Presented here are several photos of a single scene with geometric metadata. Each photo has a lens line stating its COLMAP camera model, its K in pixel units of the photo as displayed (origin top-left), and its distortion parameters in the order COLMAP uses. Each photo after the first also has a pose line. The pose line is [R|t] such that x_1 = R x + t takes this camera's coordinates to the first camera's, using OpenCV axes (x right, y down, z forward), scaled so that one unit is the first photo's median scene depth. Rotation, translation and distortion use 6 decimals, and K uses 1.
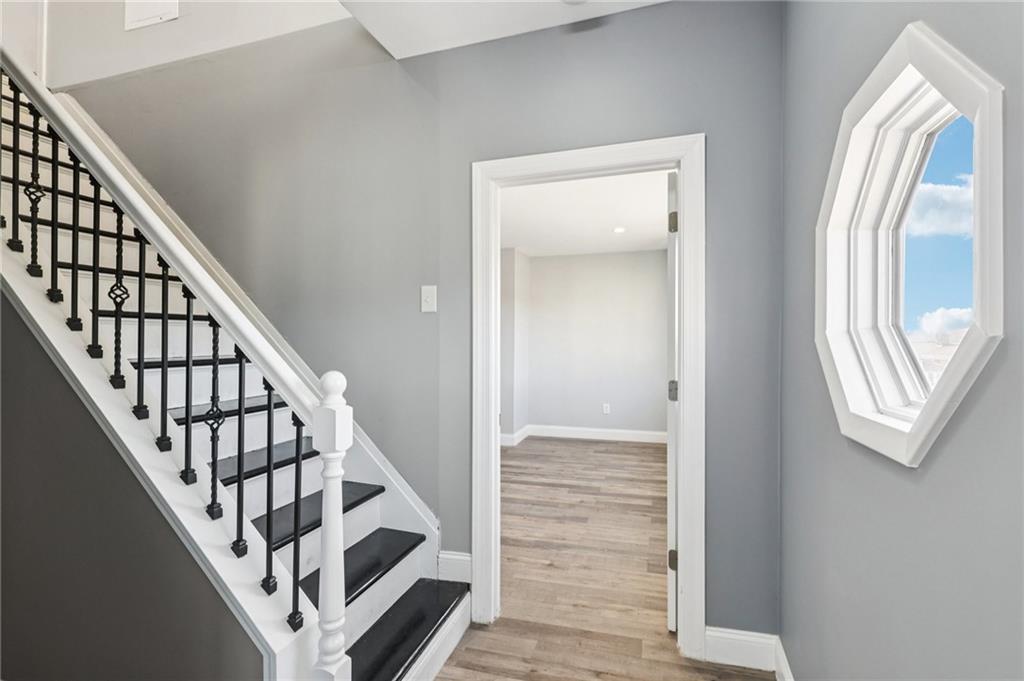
lens RADIAL K [[470.4, 0, 510.5], [0, 470.4, 342.1], [0, 0, 1]] dist [0.002035, -0.000027]
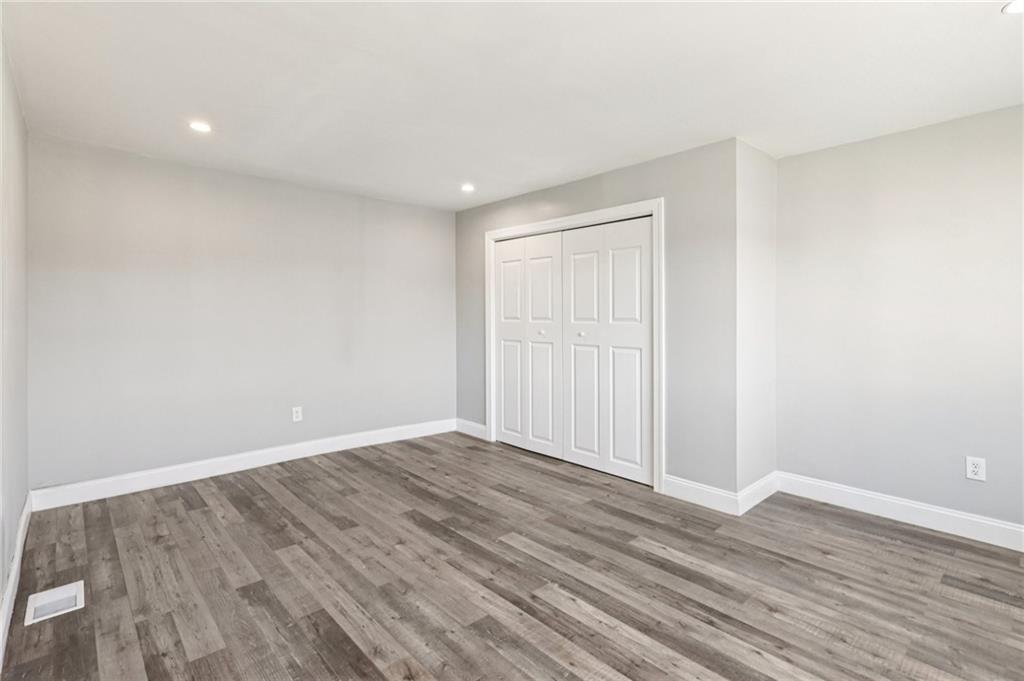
lens RADIAL K [[470.4, 0, 510.1], [0, 470.4, 317.1], [0, 0, 1]] dist [0.002035, -0.000027]
pose [[0.854569, -0.004714, -0.519316, 0.064555], [0.003412, 0.999988, -0.003462, -0.000183], [0.519326, 0.001187, 0.854575, 0.420007]]
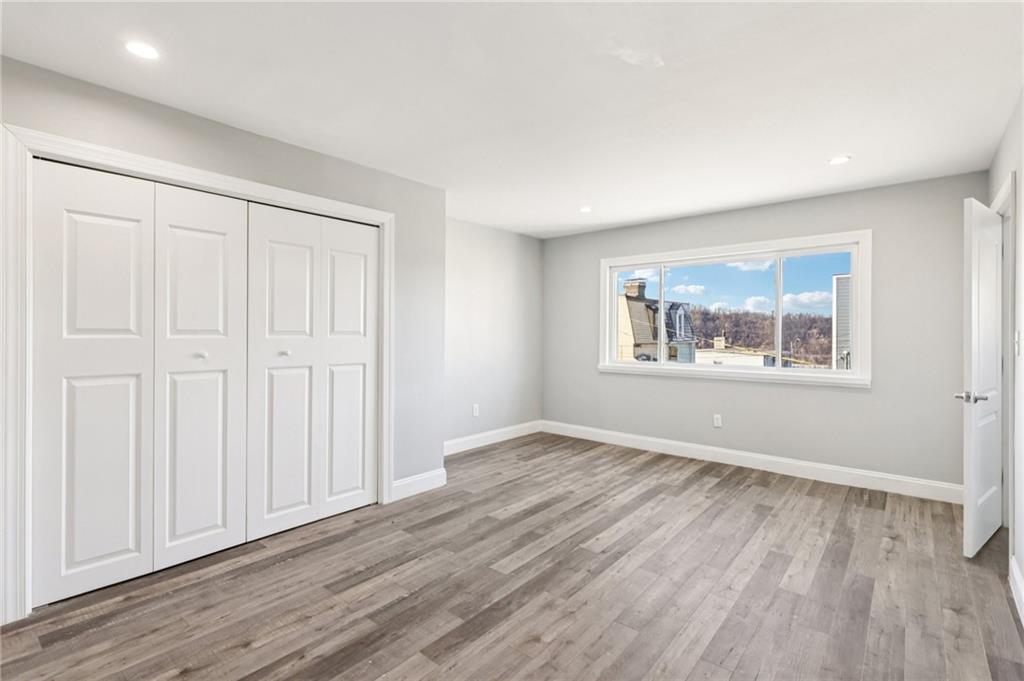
lens RADIAL K [[470.4, 0, 513.3], [0, 470.4, 331.4], [0, 0, 1]] dist [0.002035, -0.000027]
pose [[0.423835, -0.005094, 0.905725, -0.580023], [-0.004510, 0.999960, 0.007734, -0.005912], [-0.905728, -0.007363, 0.423795, 0.630539]]
